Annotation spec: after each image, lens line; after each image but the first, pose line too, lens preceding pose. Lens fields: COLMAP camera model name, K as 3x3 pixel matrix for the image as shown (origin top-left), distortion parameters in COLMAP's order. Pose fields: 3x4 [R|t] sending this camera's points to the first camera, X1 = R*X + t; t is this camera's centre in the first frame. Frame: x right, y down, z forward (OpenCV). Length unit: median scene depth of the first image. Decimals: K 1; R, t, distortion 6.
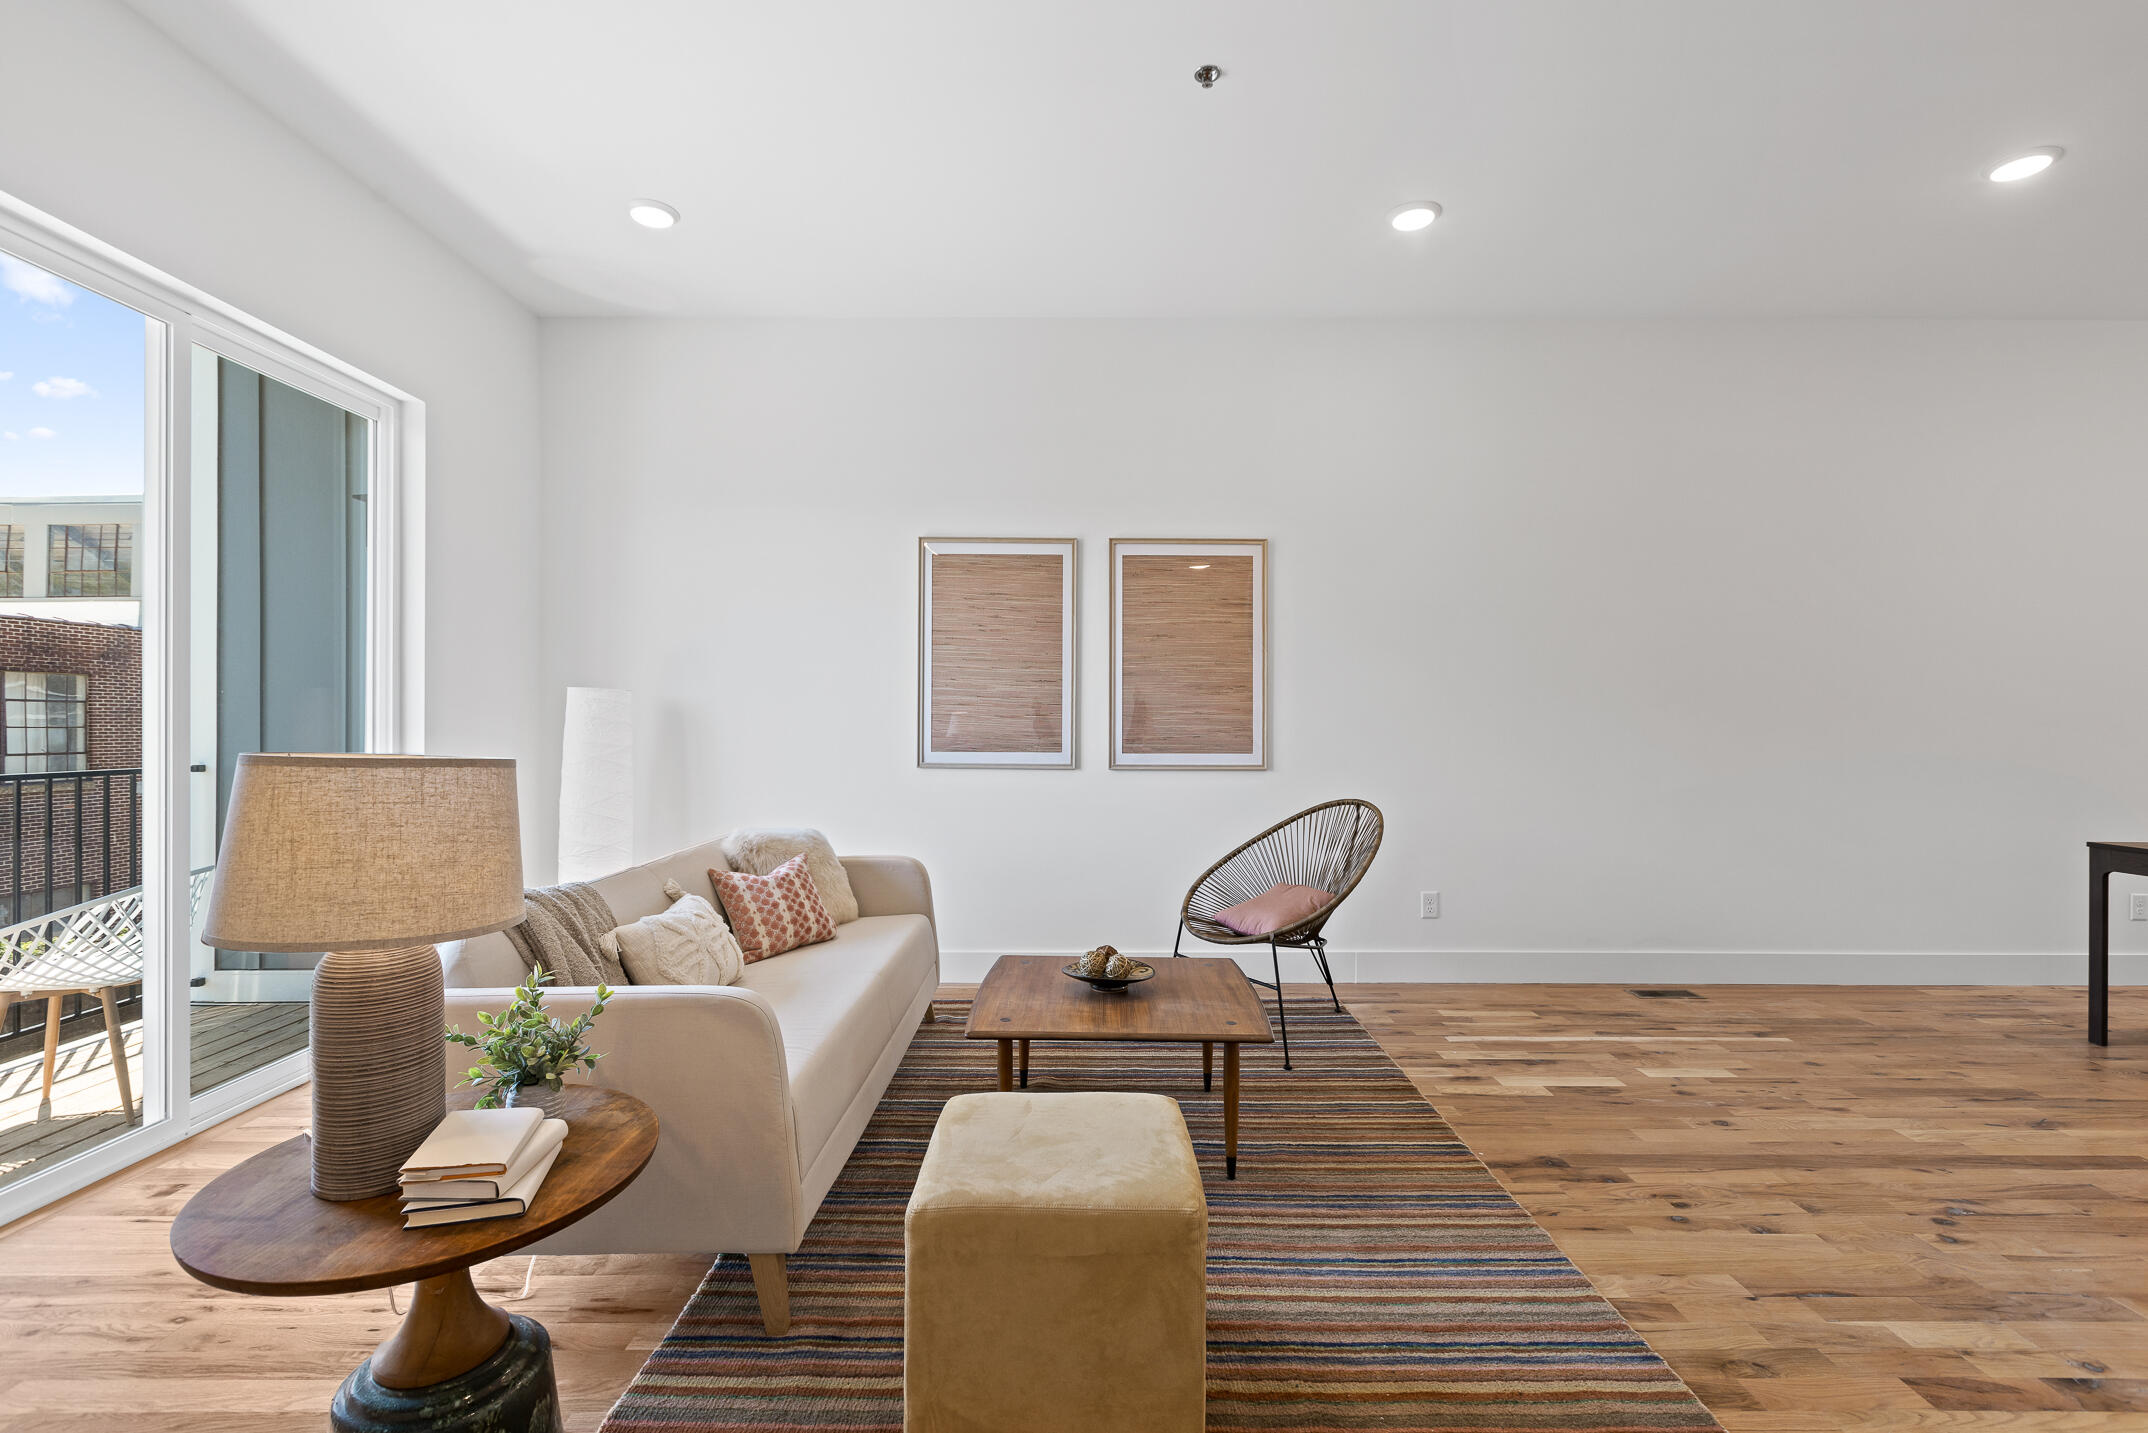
lens RADIAL K [[960.5, 0, 1095.1], [0, 960.5, 713.1], [0, 0, 1]] dist [-0.001487, -0.000440]
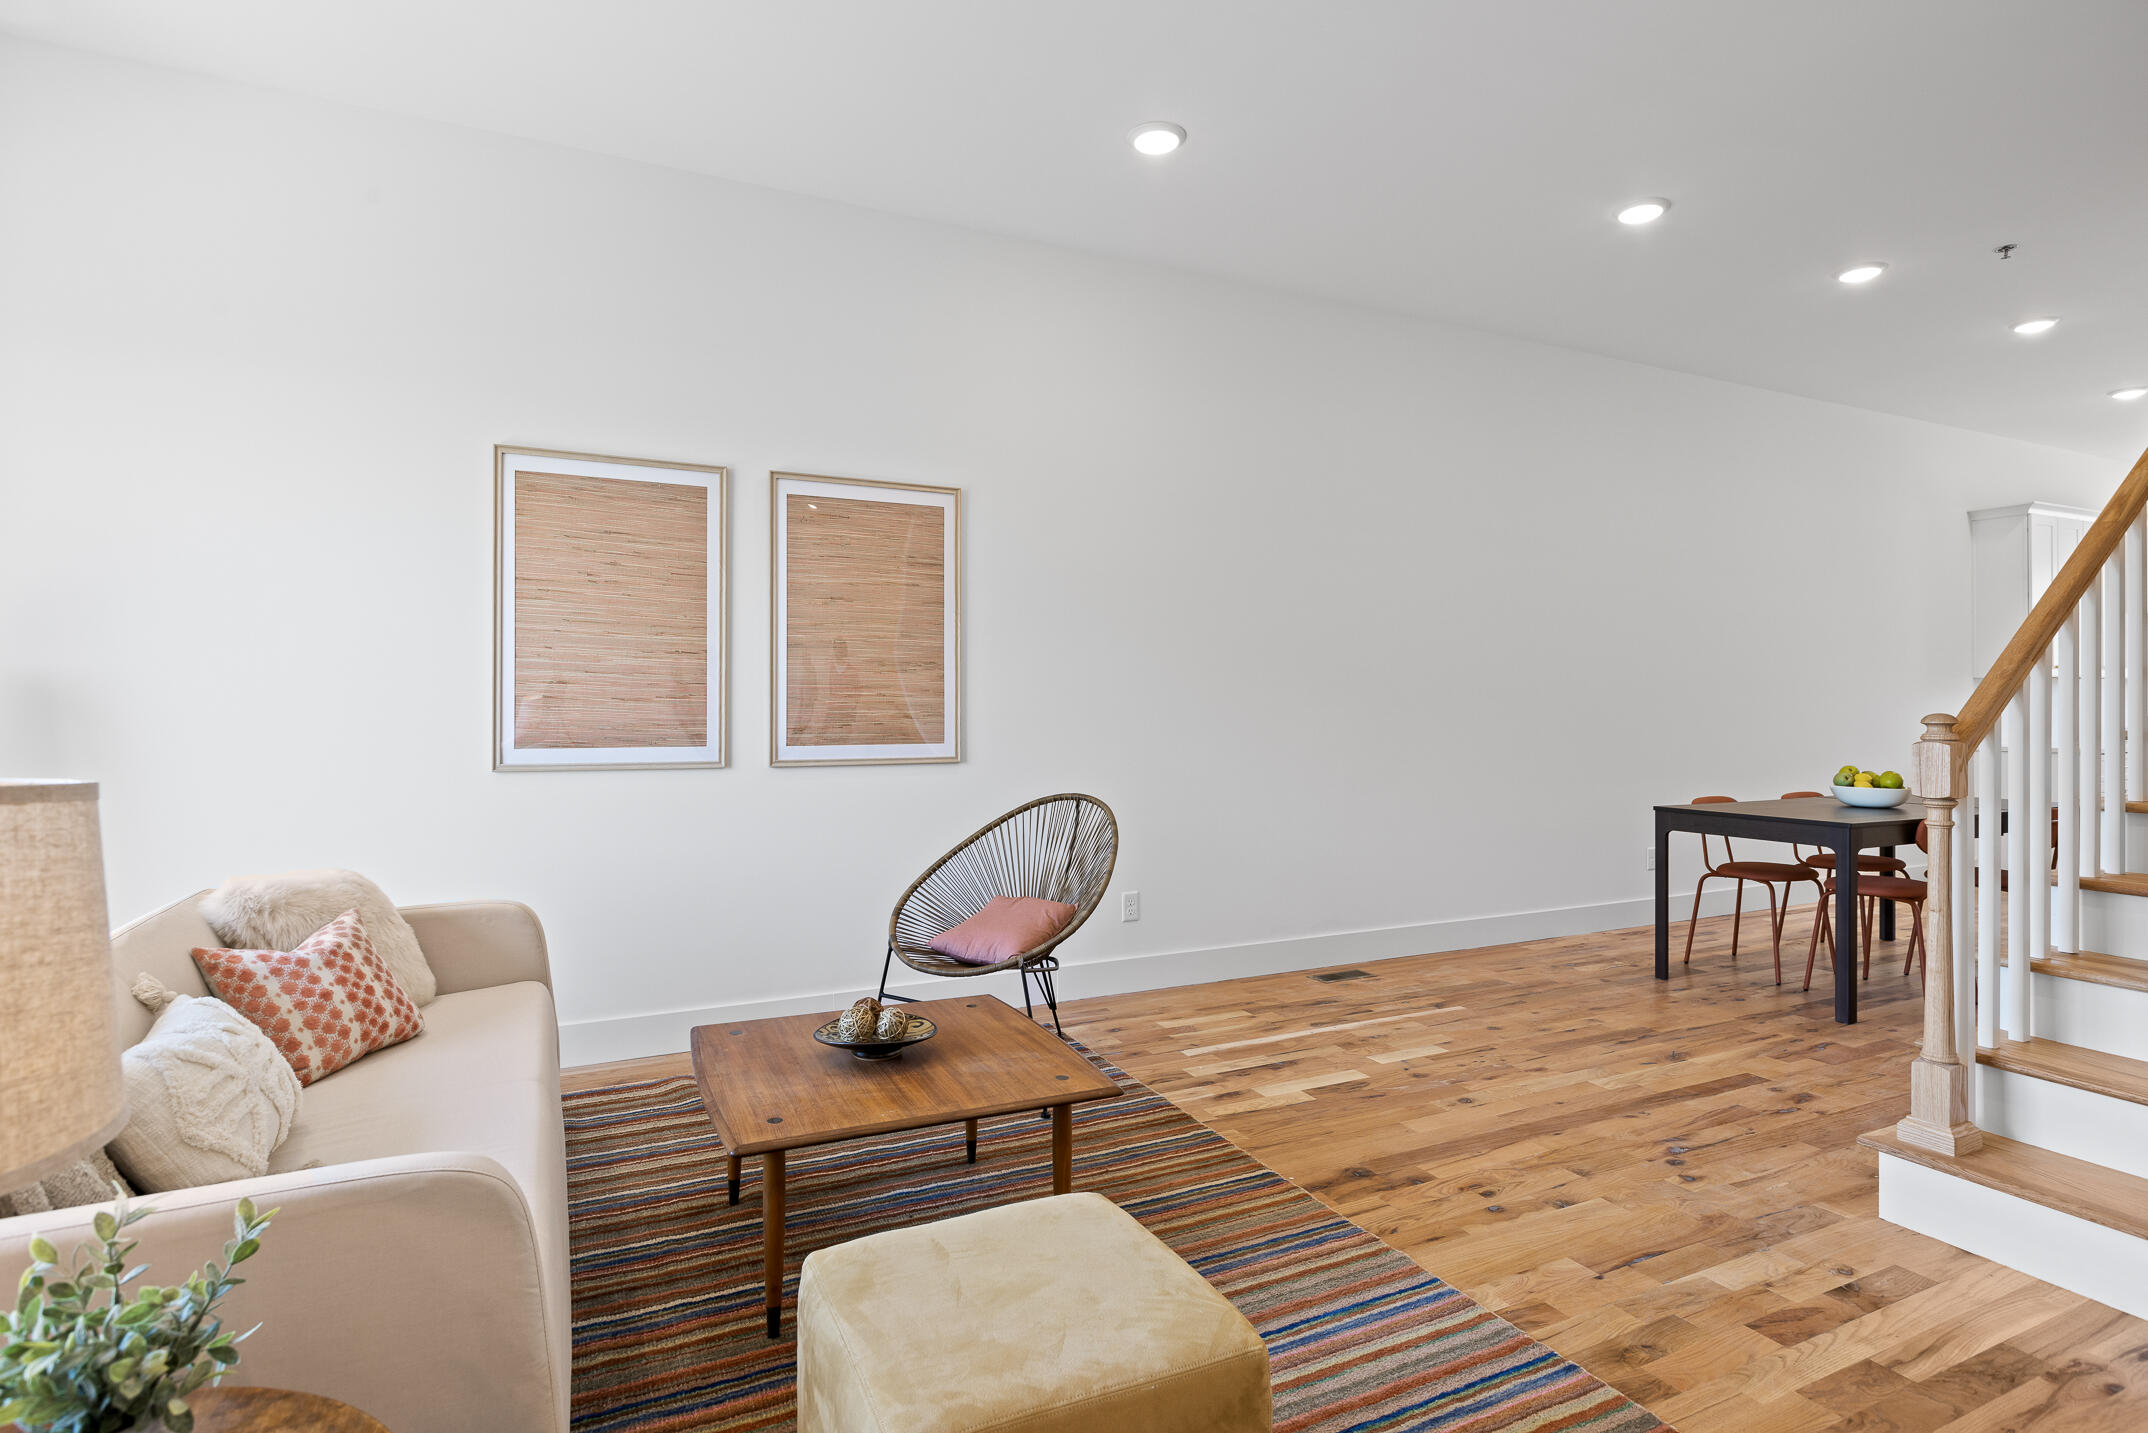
lens RADIAL K [[1073.8, 0, 1053.5], [0, 1073.8, 700.7], [0, 0, 1]] dist [-0.000519, -0.001222]
pose [[0.903315, -0.001404, 0.428975, -0.196691], [0.000131, 0.999996, 0.002996, 0.002765], [-0.428977, -0.002651, 0.903311, 0.147871]]
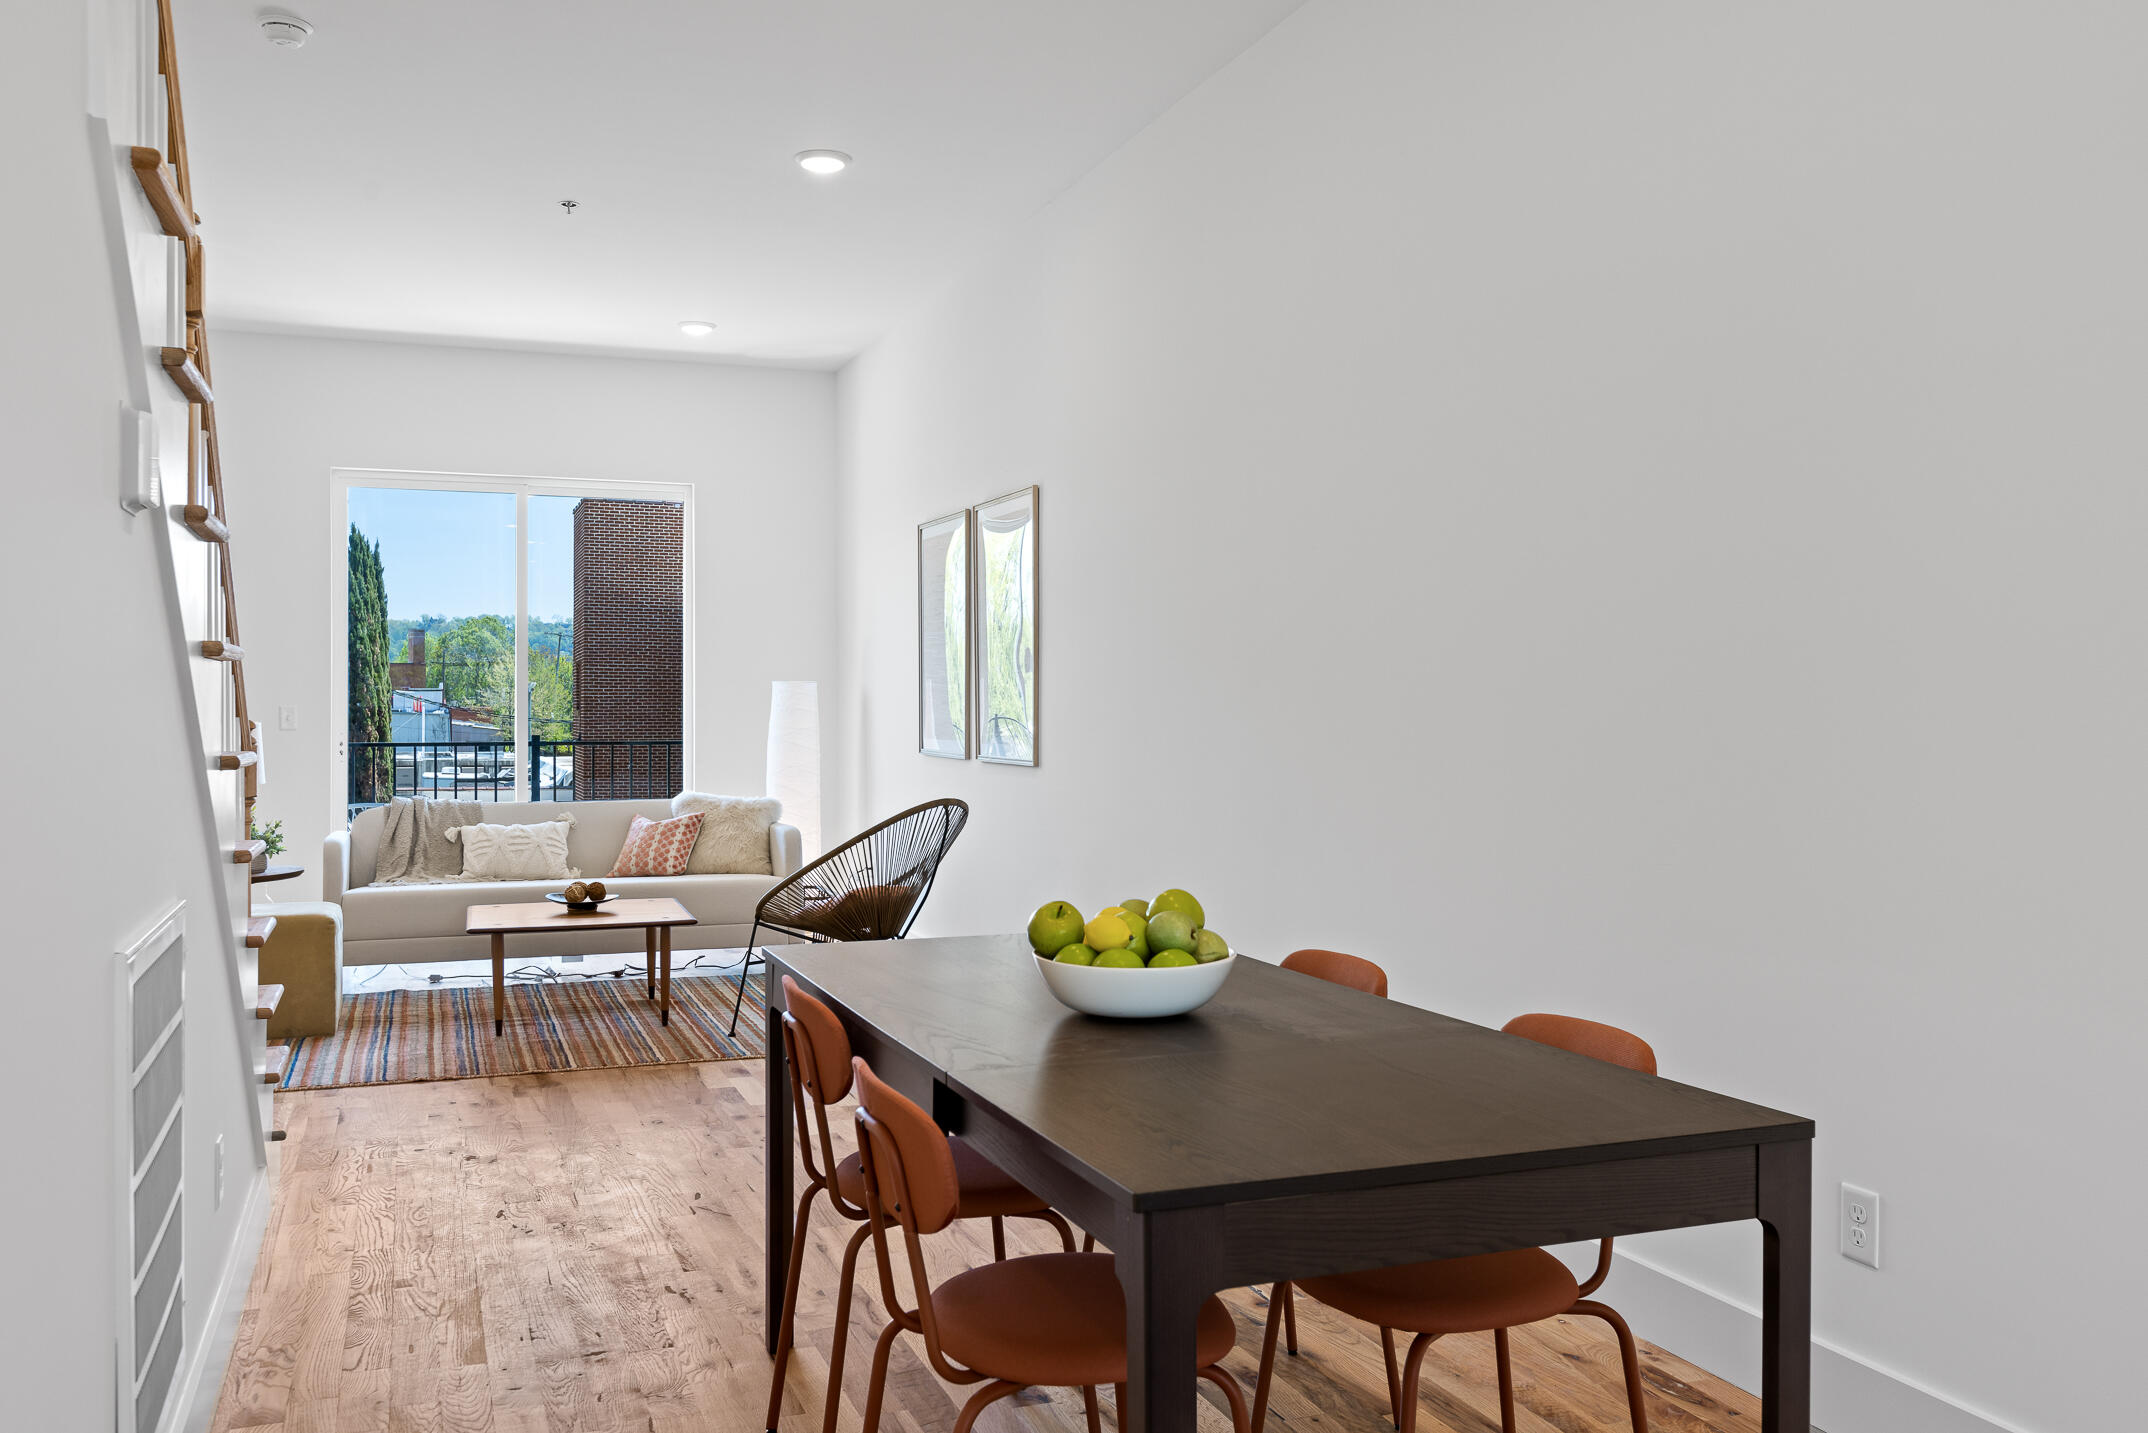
lens RADIAL K [[1734.7, 0, 1067.8], [0, 1734.7, 732.2], [0, 0, 1]] dist [-0.002990, -0.001393]
pose [[0.345481, 0.011833, -0.938351, 2.131213], [-0.005281, 0.999929, 0.010666, 0.017079], [0.938411, 0.001271, 0.345519, 0.671658]]
